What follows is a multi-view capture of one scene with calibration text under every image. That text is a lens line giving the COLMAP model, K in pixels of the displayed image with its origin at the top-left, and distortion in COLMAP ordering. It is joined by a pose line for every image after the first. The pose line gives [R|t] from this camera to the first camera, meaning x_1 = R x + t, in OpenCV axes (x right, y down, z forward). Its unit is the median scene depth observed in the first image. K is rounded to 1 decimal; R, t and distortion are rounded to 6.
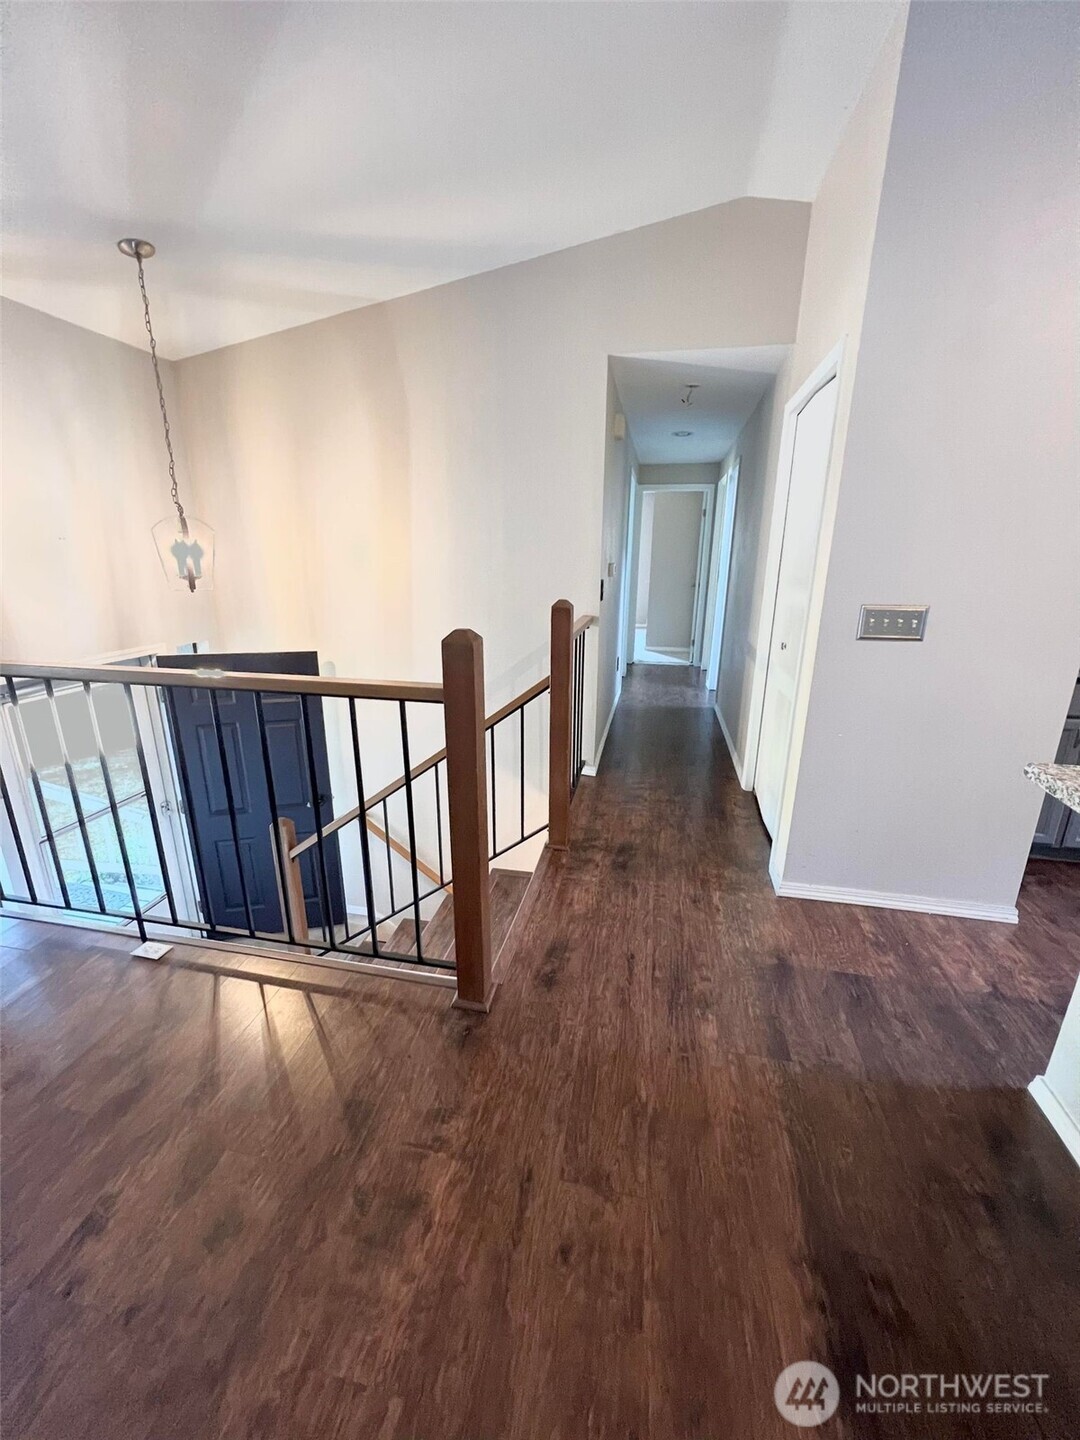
lens RADIAL K [[576.2, 0, 538.4], [0, 576.2, 717.5], [0, 0, 1]] dist [-0.003097, 0.001002]
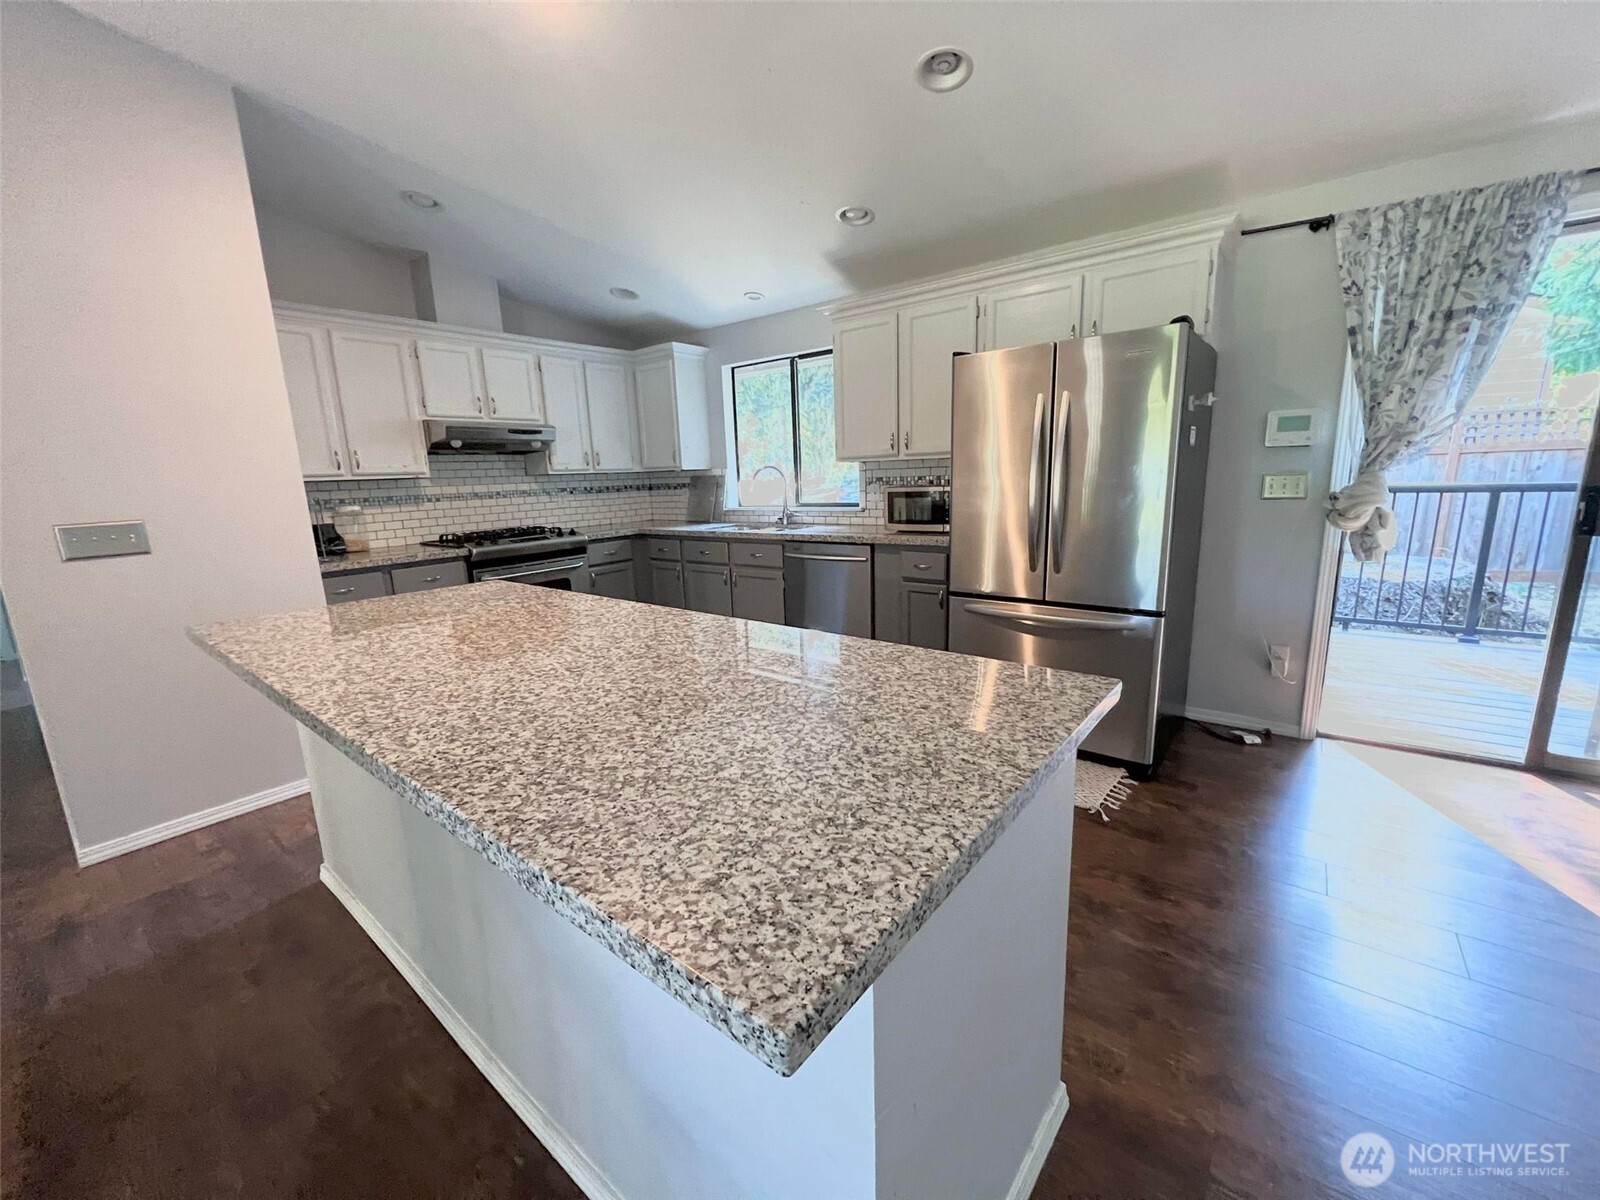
lens RADIAL K [[640.2, 0, 800.8], [0, 640.2, 604.1], [0, 0, 1]] dist [-0.003097, 0.001002]
pose [[0.439382, -0.204781, 0.874648, 0.111932], [0.292340, 0.953263, 0.076330, 0.142942], [-0.849400, 0.222156, 0.478712, -0.355015]]
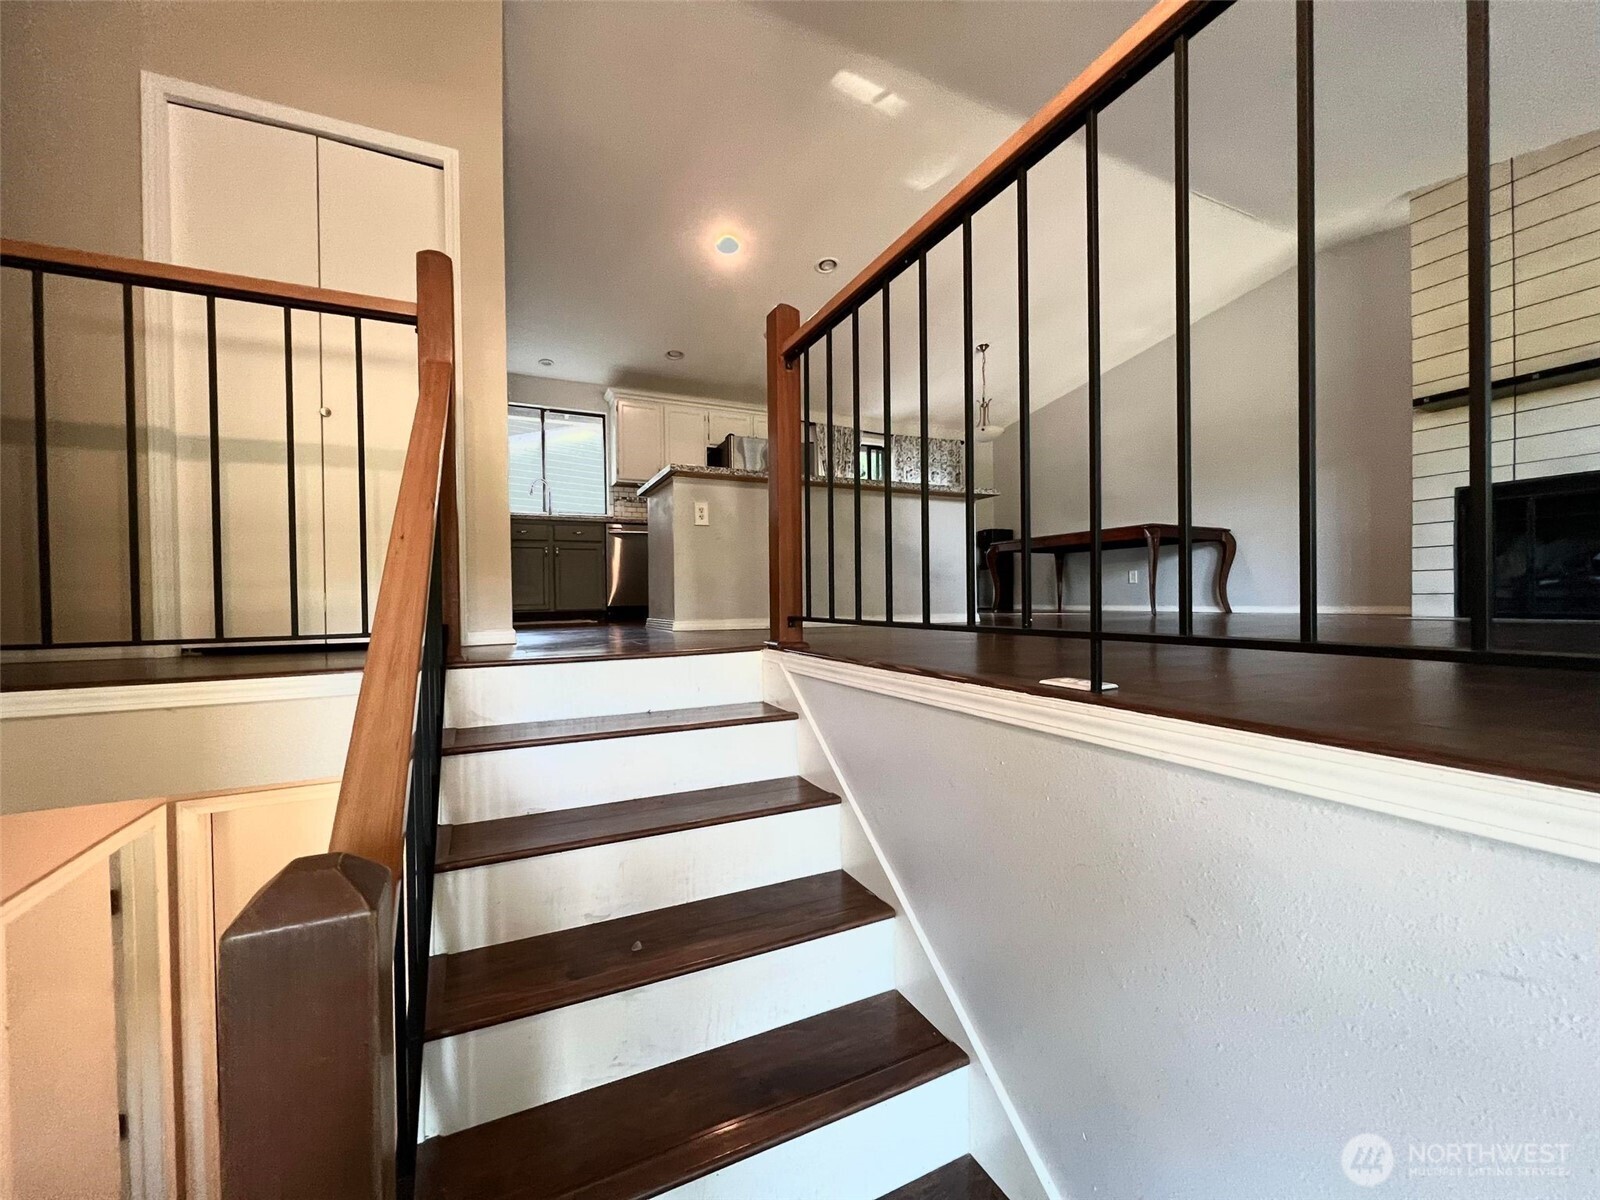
lens RADIAL K [[640.2, 0, 795.3], [0, 640.2, 601.1], [0, 0, 1]] dist [-0.003097, 0.001002]
pose [[-0.607383, -0.002378, 0.794405, -0.665570], [0.231472, 0.956074, 0.179840, 0.120751], [-0.759938, 0.293115, -0.580153, 1.038333]]
